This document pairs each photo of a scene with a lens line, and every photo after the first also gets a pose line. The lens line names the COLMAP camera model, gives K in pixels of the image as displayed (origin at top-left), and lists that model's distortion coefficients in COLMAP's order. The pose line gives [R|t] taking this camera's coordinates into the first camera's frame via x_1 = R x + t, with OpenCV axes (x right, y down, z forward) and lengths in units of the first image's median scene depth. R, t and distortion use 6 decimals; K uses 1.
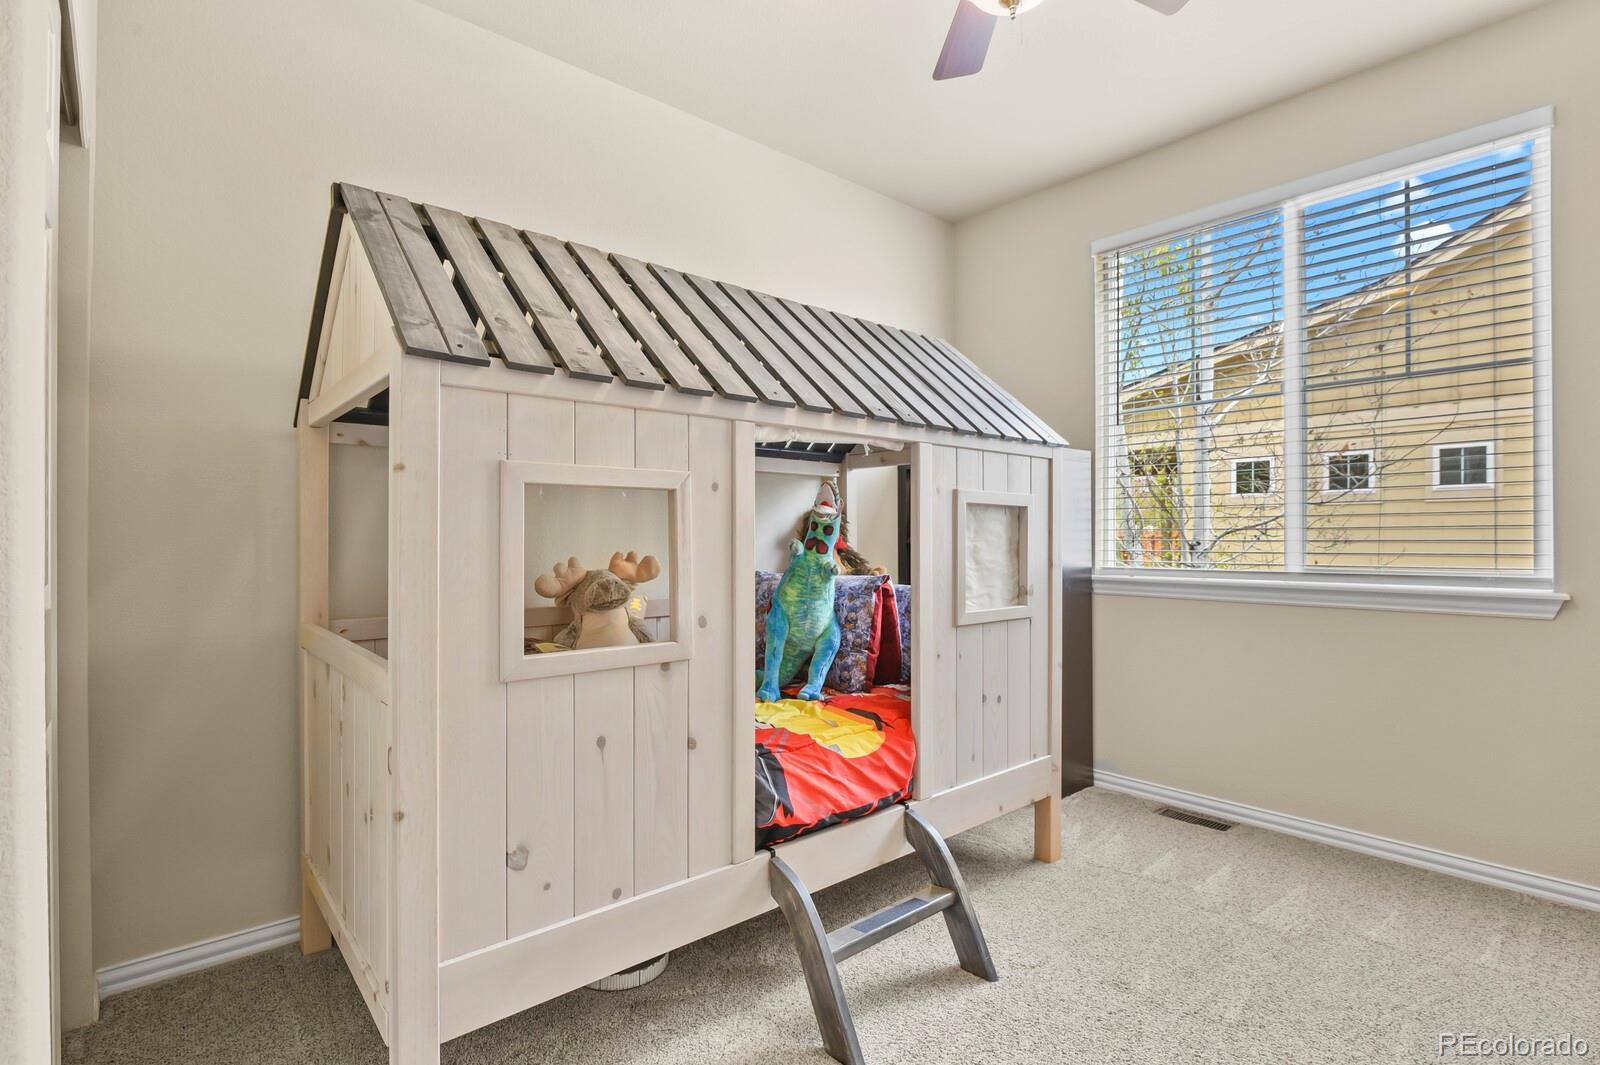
lens RADIAL K [[773.2, 0, 800.3], [0, 773.2, 536.5], [0, 0, 1]] dist [-0.011870, -0.001378]
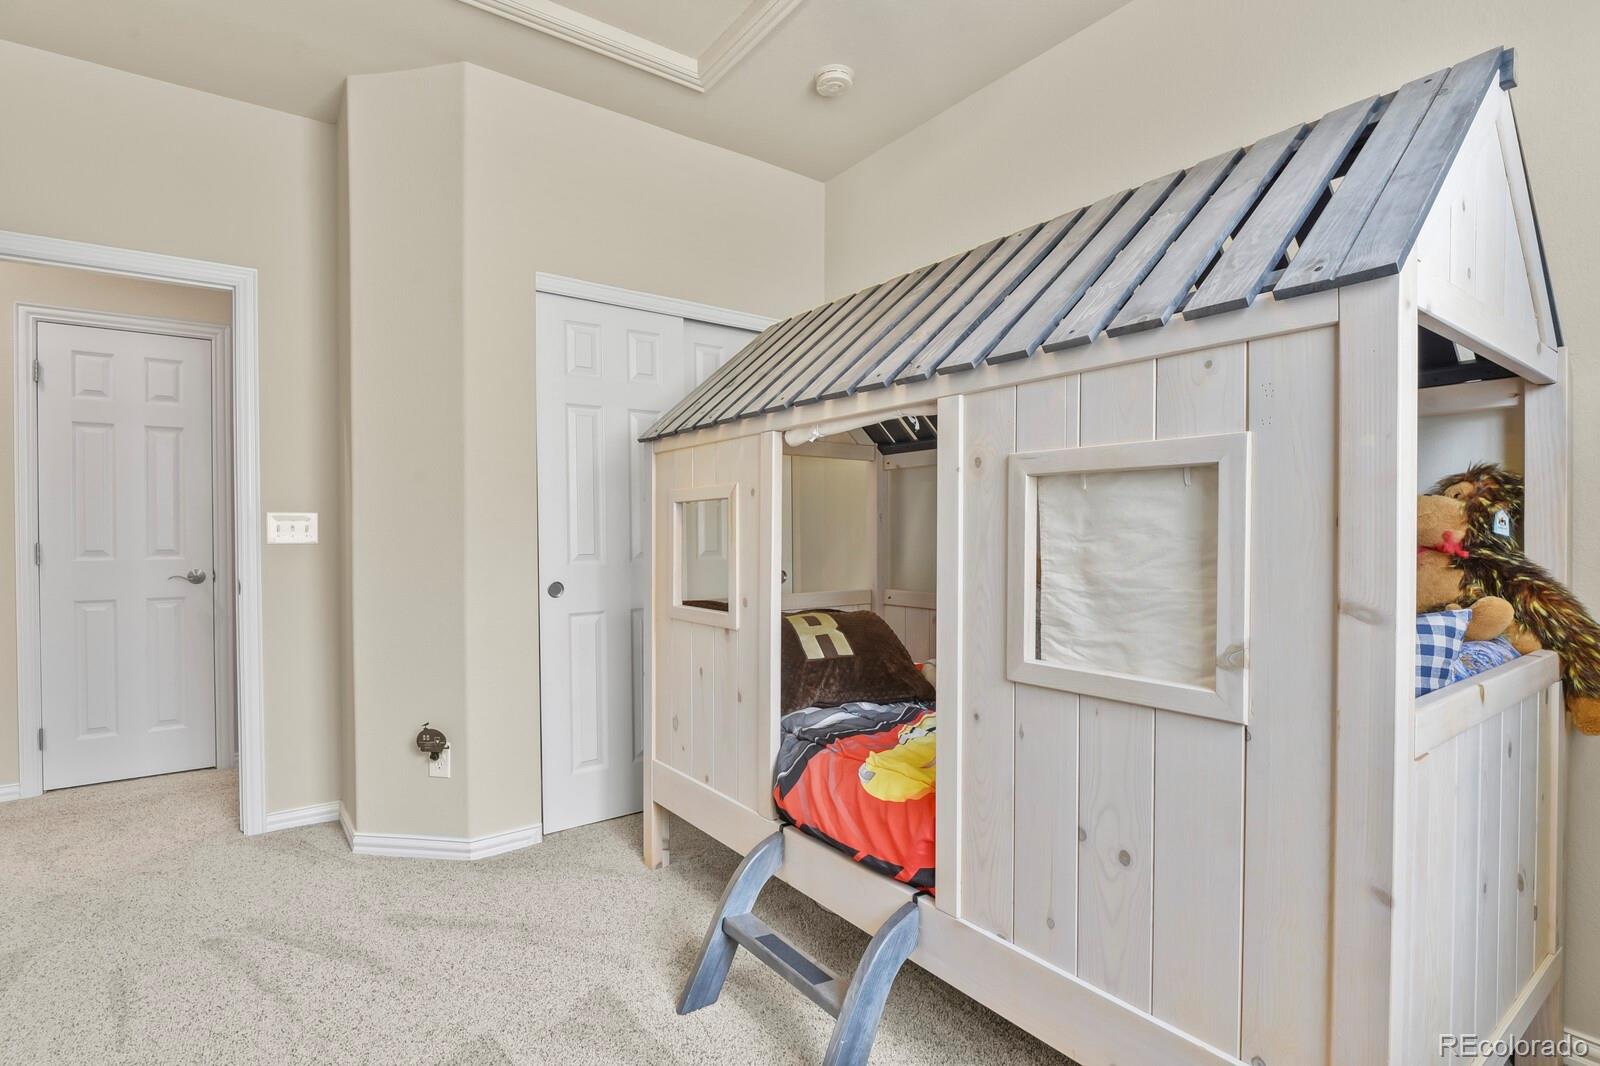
lens RADIAL K [[773.2, 0, 799.4], [0, 773.2, 535.9], [0, 0, 1]] dist [-0.011870, -0.001378]
pose [[-0.079317, 0.005490, -0.996834, 0.800331], [0.005101, 0.999974, 0.005101, -0.001487], [0.996836, -0.004680, -0.079343, 0.862389]]
